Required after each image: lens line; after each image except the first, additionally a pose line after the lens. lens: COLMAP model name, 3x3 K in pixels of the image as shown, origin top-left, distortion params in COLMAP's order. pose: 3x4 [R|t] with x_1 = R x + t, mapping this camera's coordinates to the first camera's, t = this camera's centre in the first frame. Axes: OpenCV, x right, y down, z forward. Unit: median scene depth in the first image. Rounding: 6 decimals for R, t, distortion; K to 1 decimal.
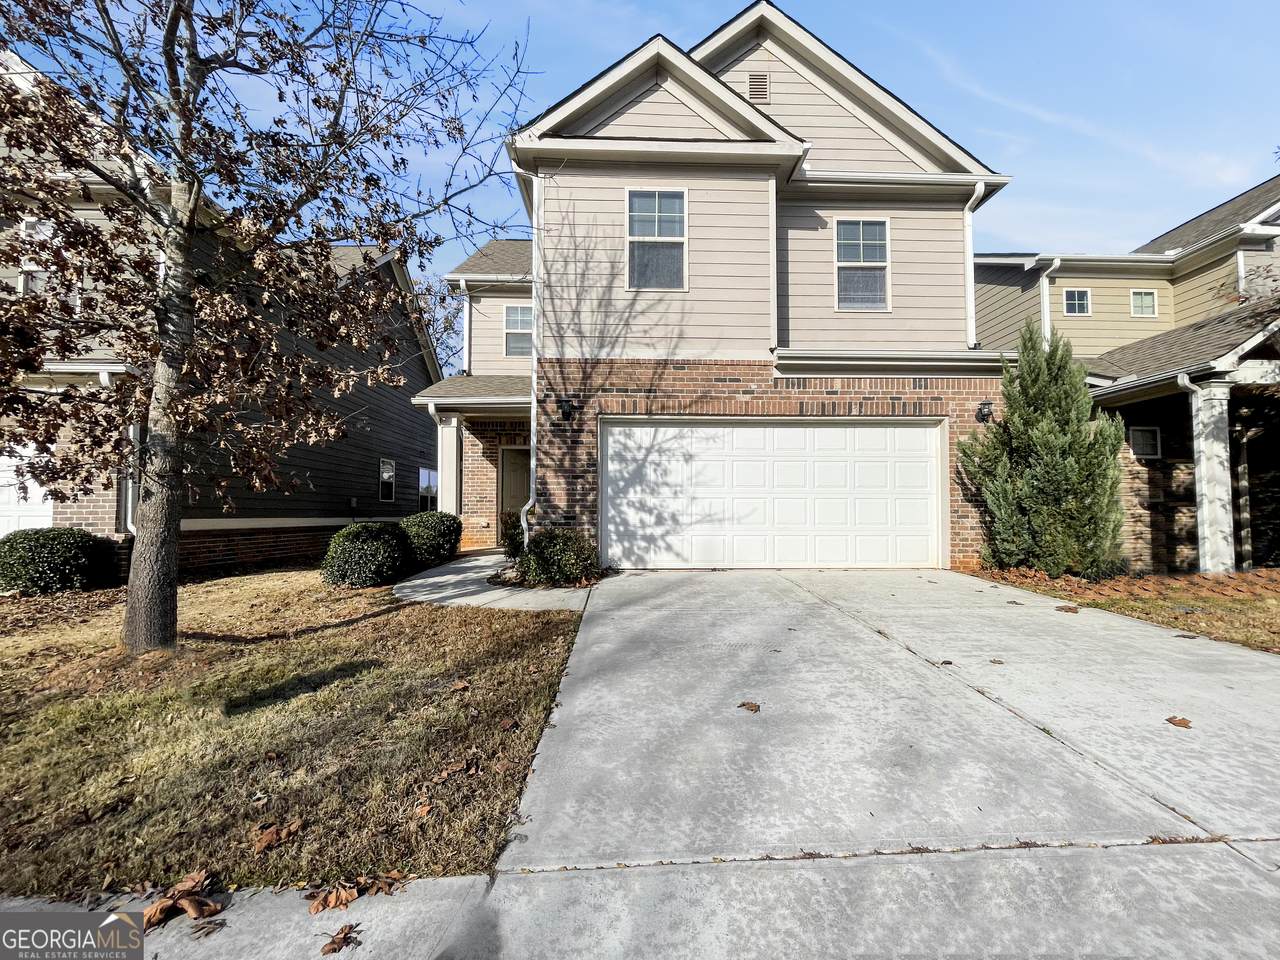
lens RADIAL K [[528.5, 0, 635.7], [0, 528.5, 484.6], [0, 0, 1]] dist [0.000210, 0.000187]
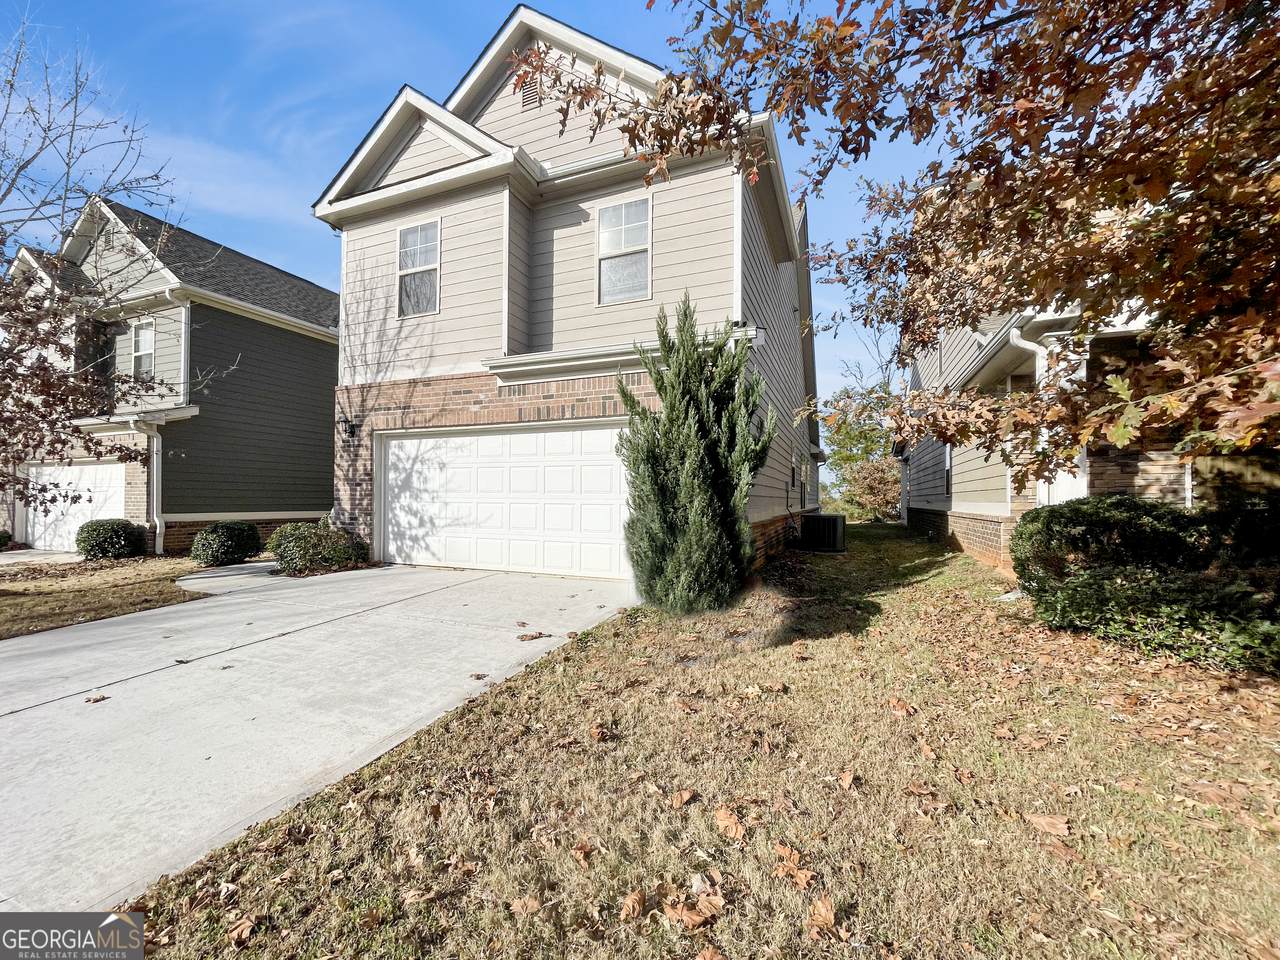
lens RADIAL K [[528.5, 0, 635.7], [0, 528.5, 484.6], [0, 0, 1]] dist [0.000210, 0.000187]
pose [[0.908525, -0.005833, -0.417790, 0.927494], [0.013664, 0.999783, 0.015756, -0.024575], [0.417607, -0.020023, 0.908407, 0.175907]]
